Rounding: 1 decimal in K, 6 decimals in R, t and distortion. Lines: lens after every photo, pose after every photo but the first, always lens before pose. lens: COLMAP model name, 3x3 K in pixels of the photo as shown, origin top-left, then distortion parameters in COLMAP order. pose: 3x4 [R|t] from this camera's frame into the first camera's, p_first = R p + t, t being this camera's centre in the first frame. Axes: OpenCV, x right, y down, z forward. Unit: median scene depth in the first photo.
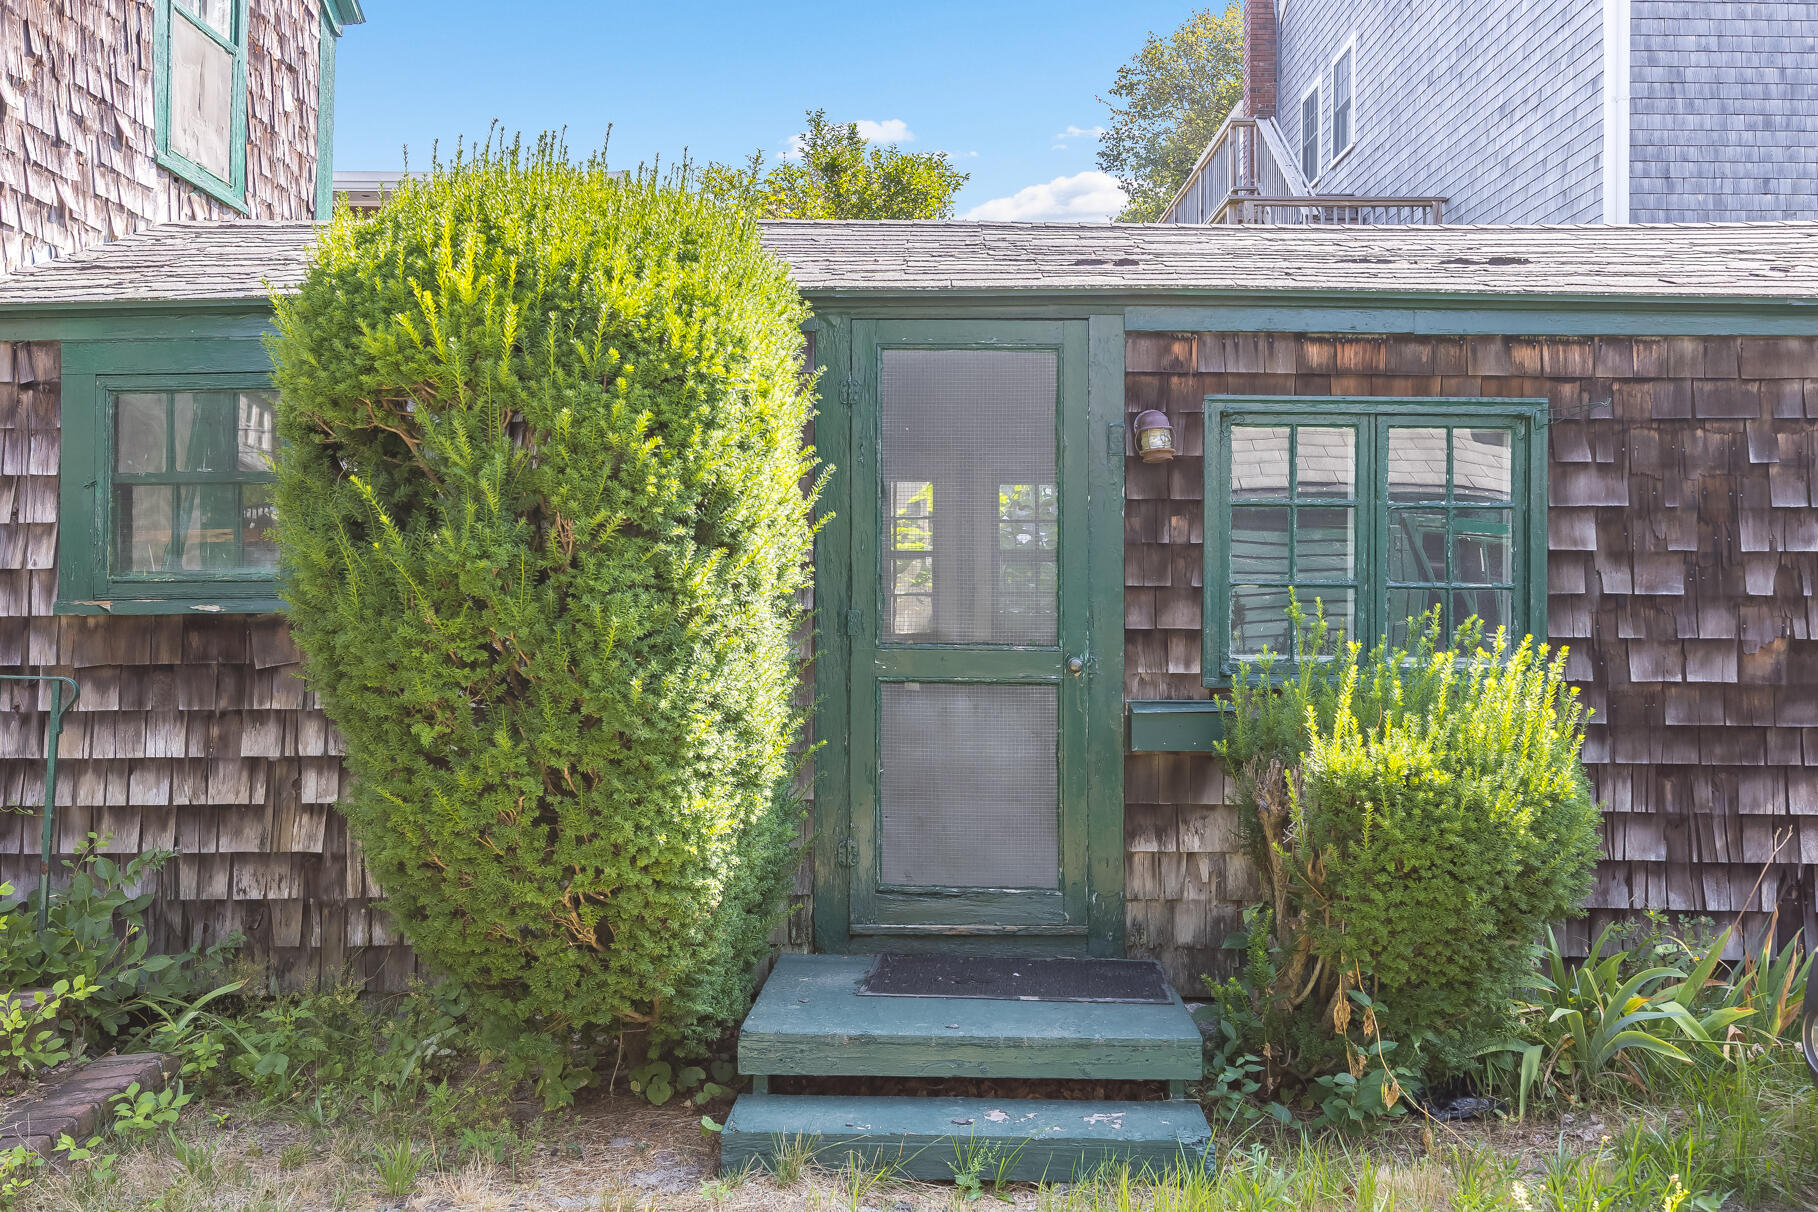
lens RADIAL K [[1673.4, 0, 909.0], [0, 1673.4, 606.0], [0, 0, 1]] dist [0.001939, -0.000904]
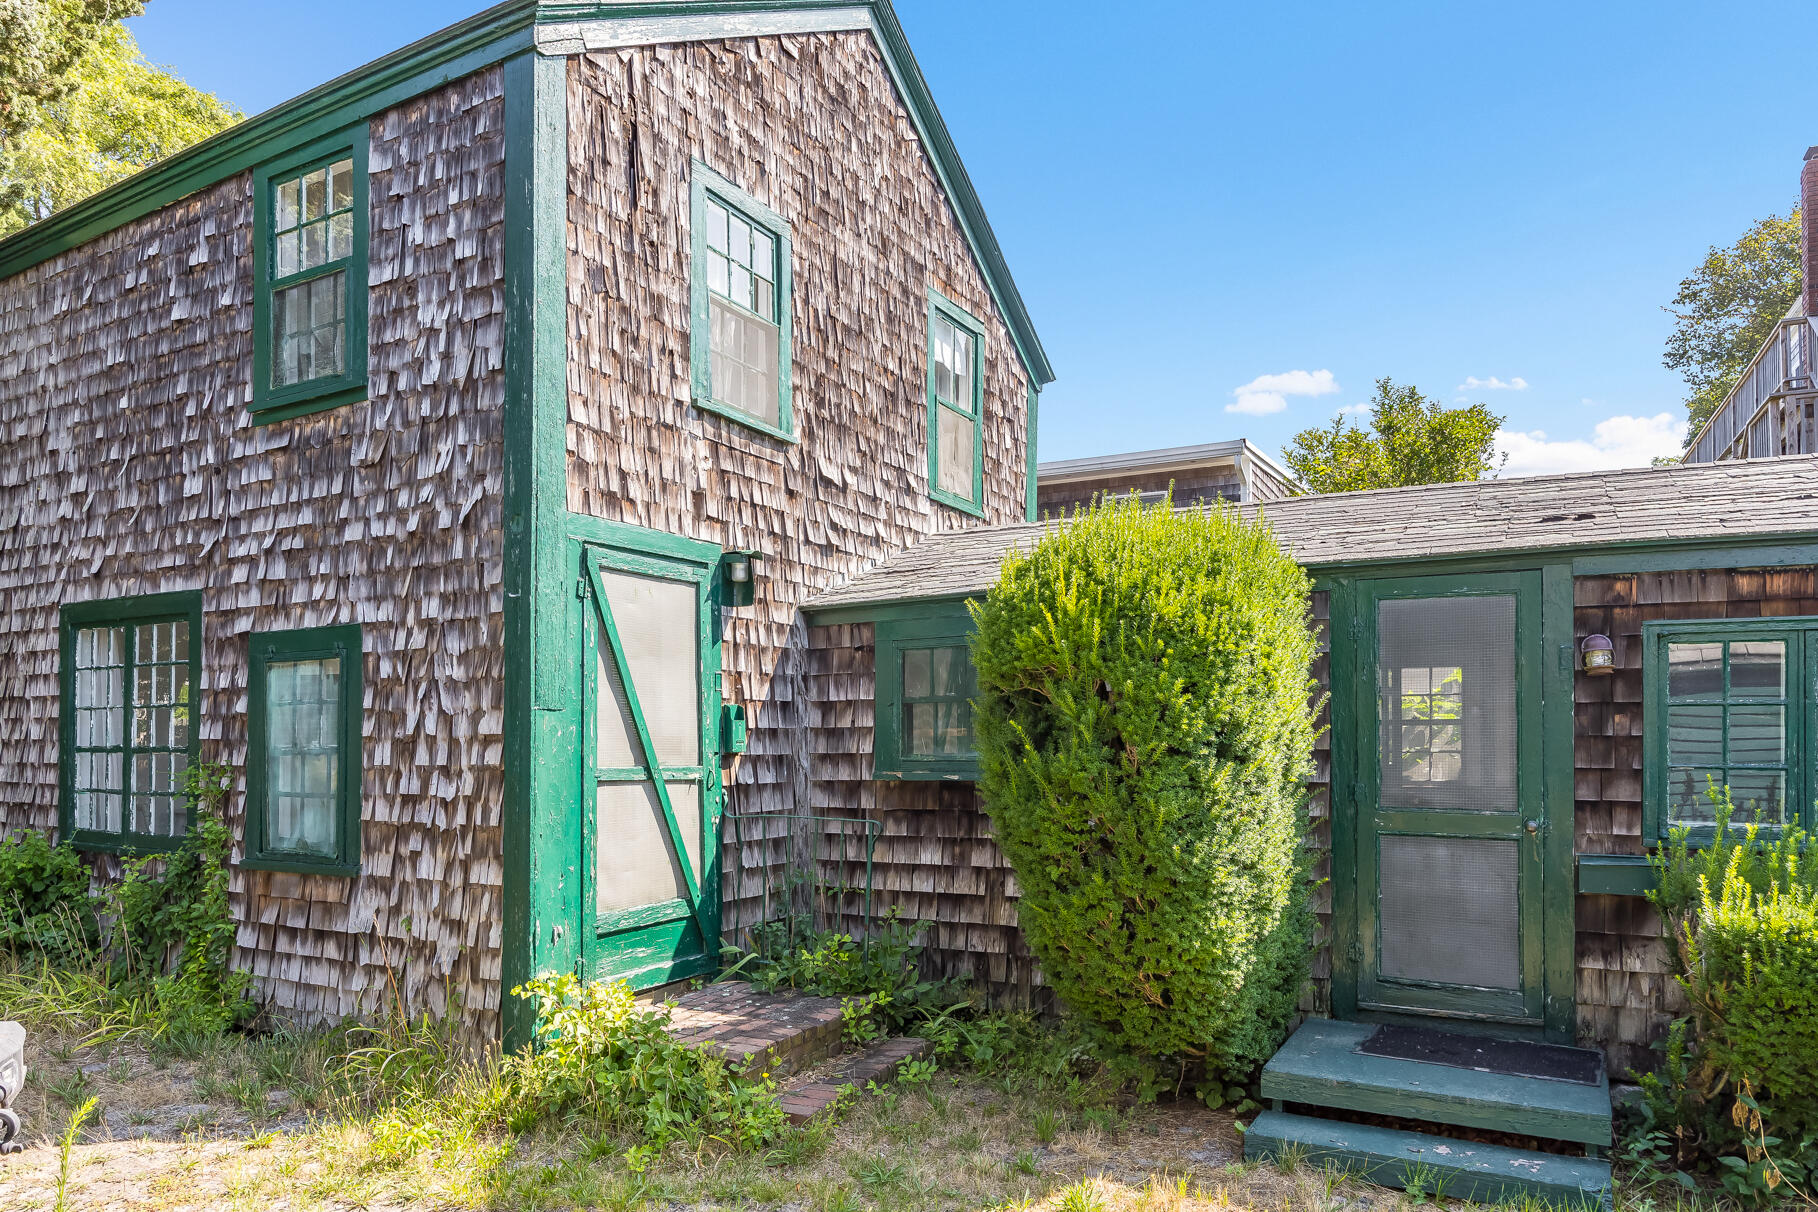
lens RADIAL K [[1515.6, 0, 909.0], [0, 1515.6, 606.0], [0, 0, 1]] dist [-0.034736, 0.007484]
pose [[0.868515, -0.015831, -0.495410, 0.302786], [0.015606, 0.999868, -0.004592, -0.164633], [0.495418, -0.003743, 0.868647, -0.349110]]
